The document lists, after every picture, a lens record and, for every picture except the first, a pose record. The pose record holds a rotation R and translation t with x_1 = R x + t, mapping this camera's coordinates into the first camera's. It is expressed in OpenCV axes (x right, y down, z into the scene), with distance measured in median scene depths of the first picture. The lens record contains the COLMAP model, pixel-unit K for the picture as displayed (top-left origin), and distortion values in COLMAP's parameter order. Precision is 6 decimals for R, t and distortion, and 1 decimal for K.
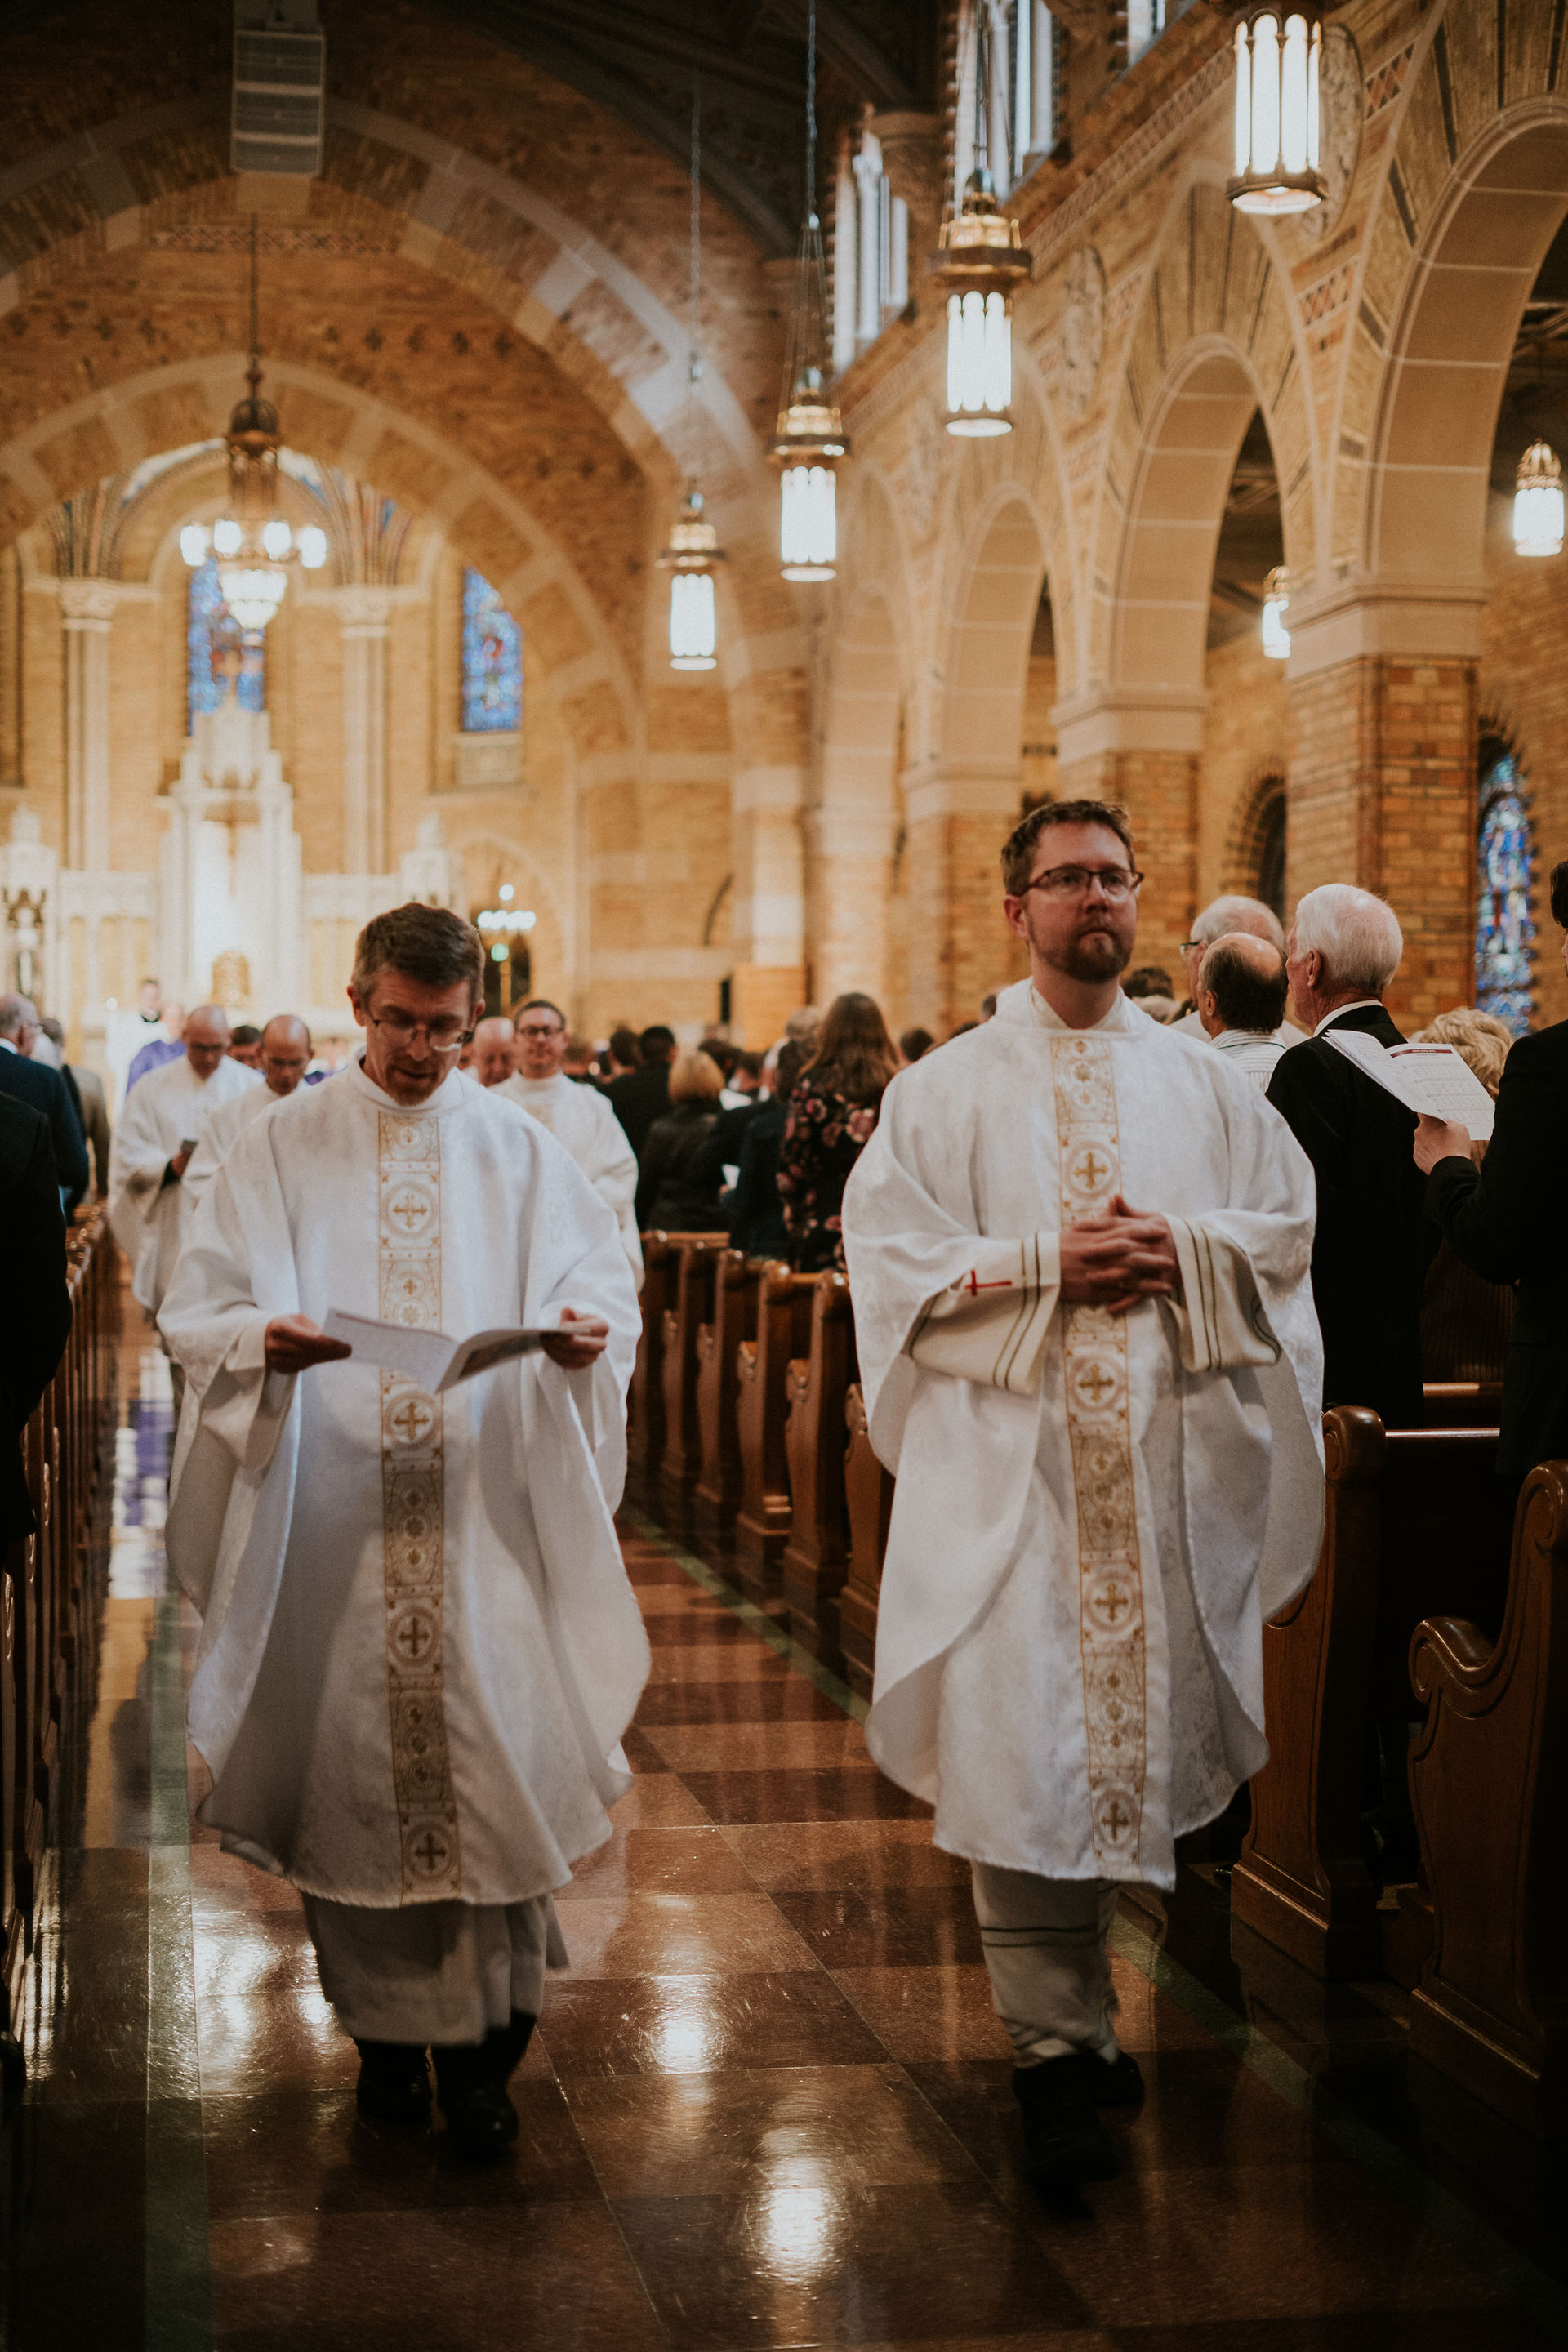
lens RADIAL K [[3427.5, 0, 784.0], [0, 3427.5, 1176.0], [0, 0, 1]] dist [-0.131522, 0.054715]
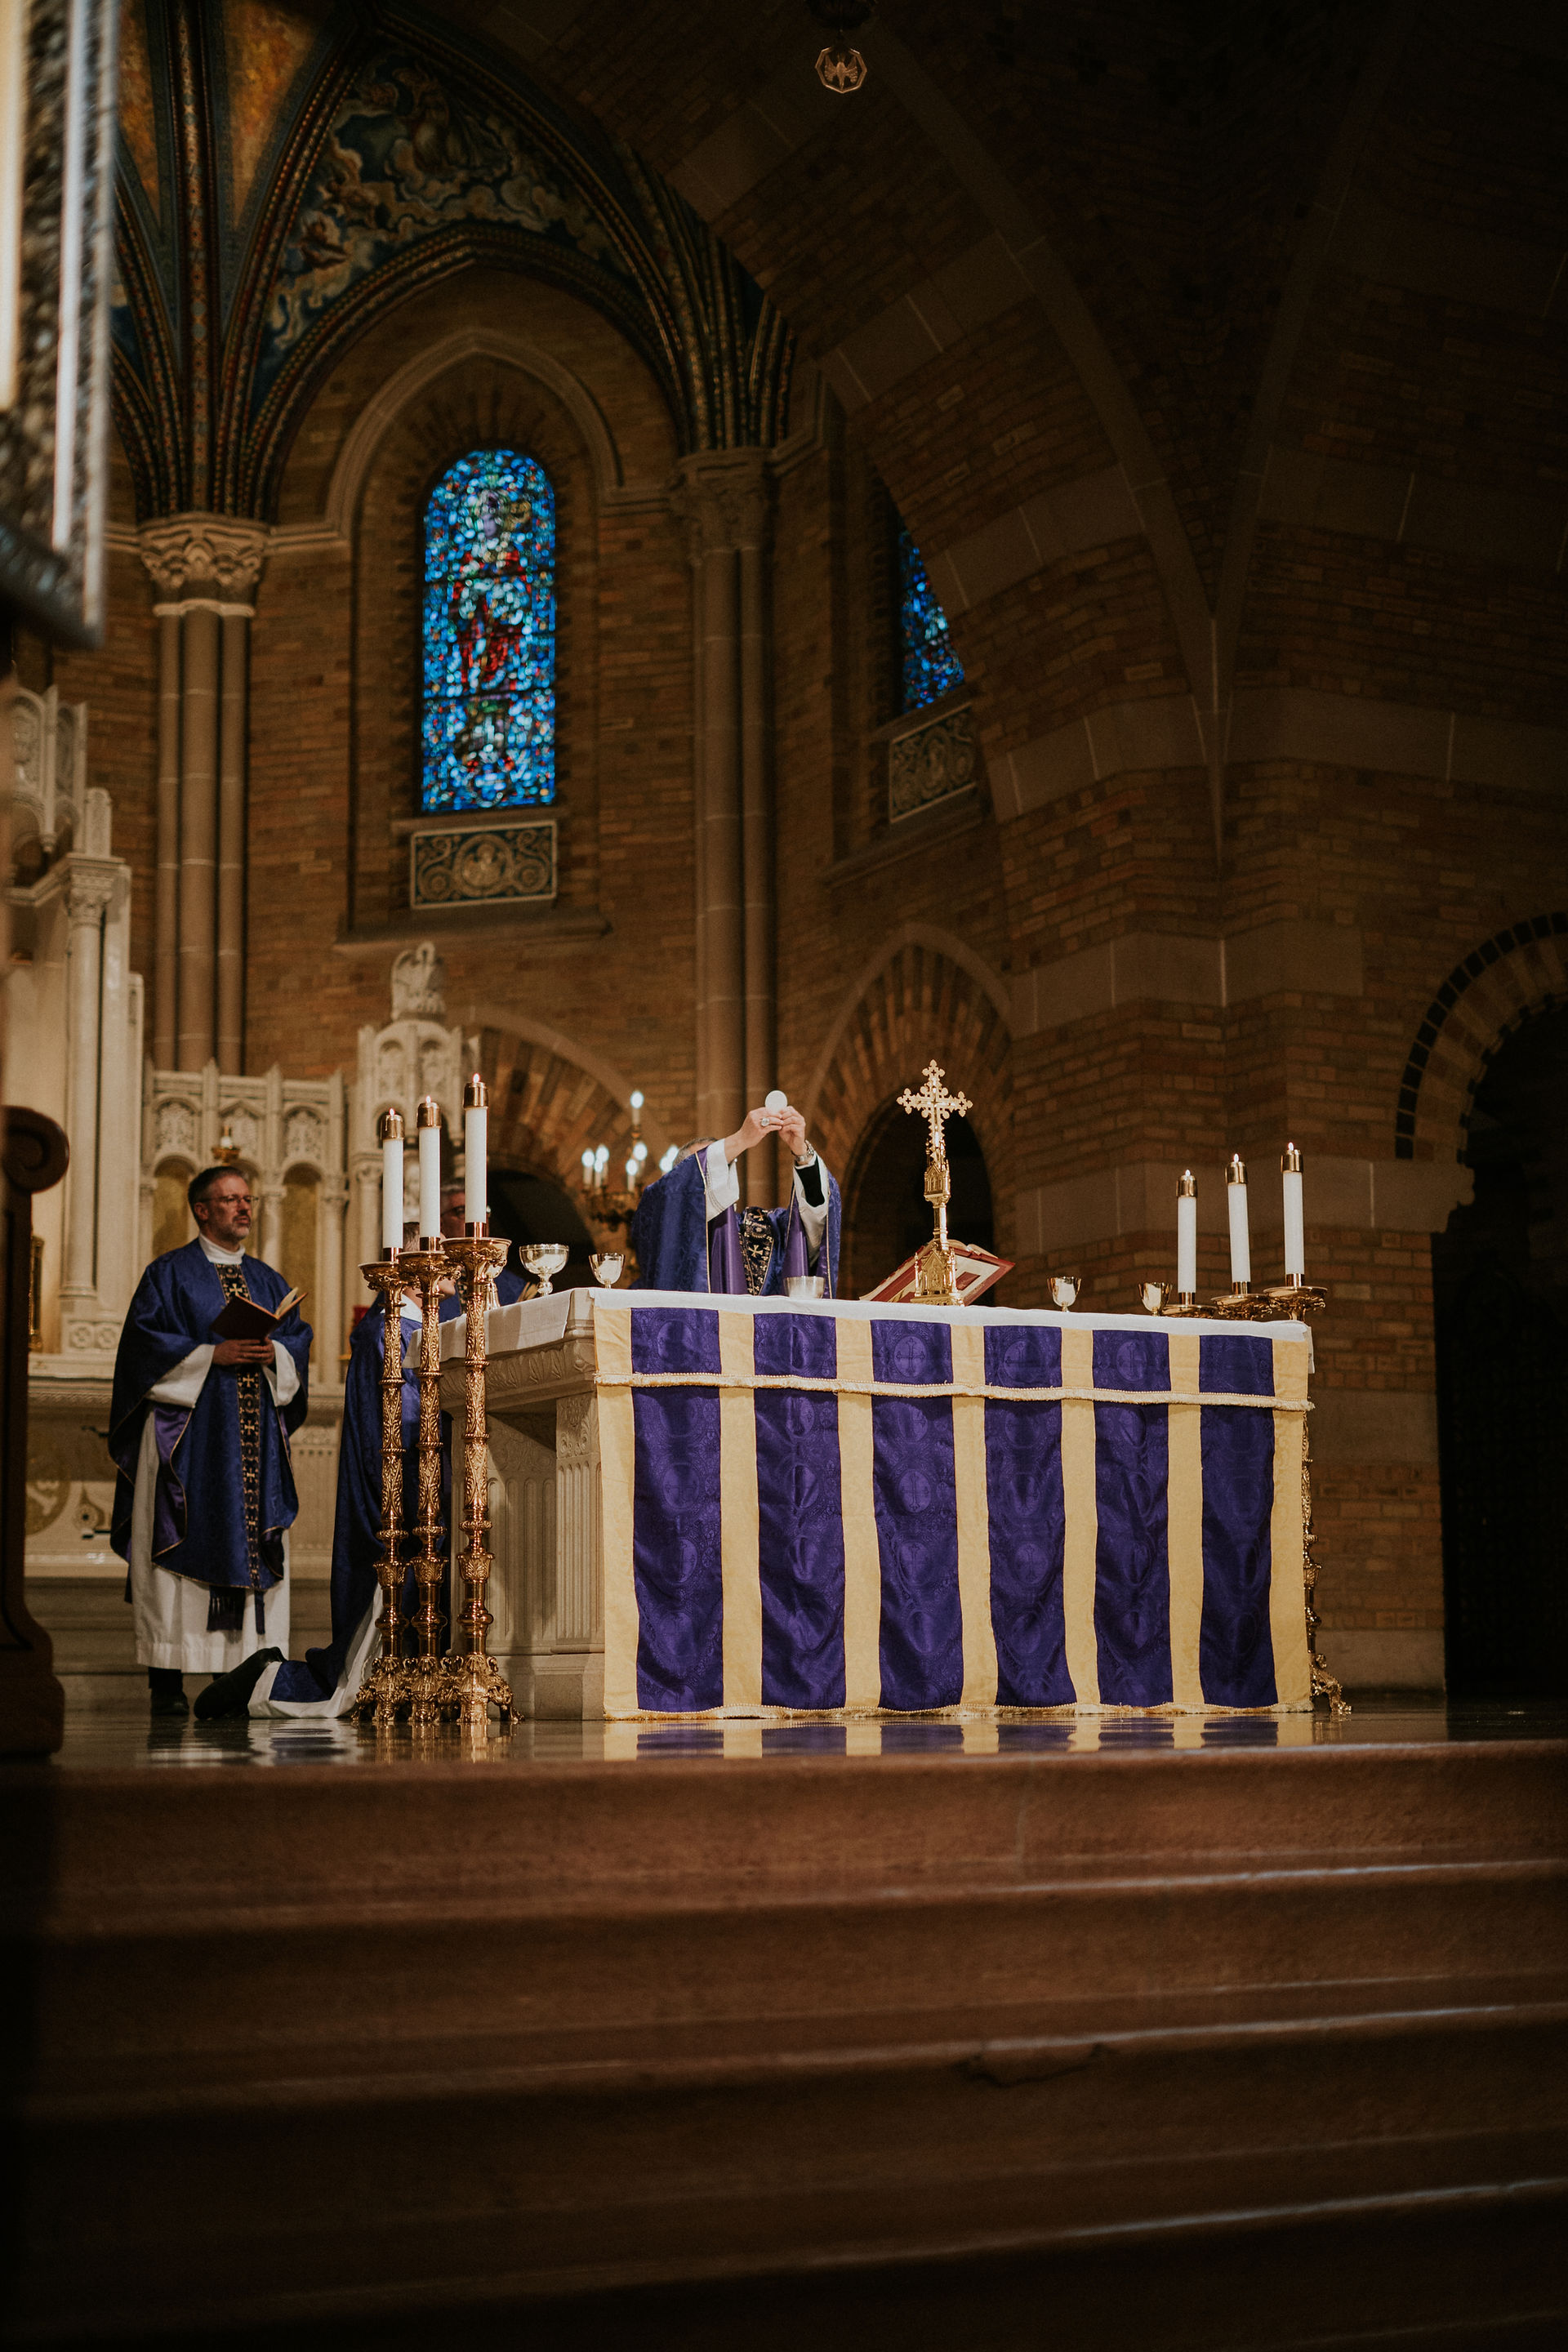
lens RADIAL K [[3437.8, 0, 784.0], [0, 3437.8, 1176.0], [0, 0, 1]] dist [-0.031921, -0.031443]
pose [[0.966619, 0.024212, 0.255073, -0.169344], [0.012613, 0.989822, -0.141753, -0.004708], [-0.255909, 0.140239, 0.956475, 0.511453]]
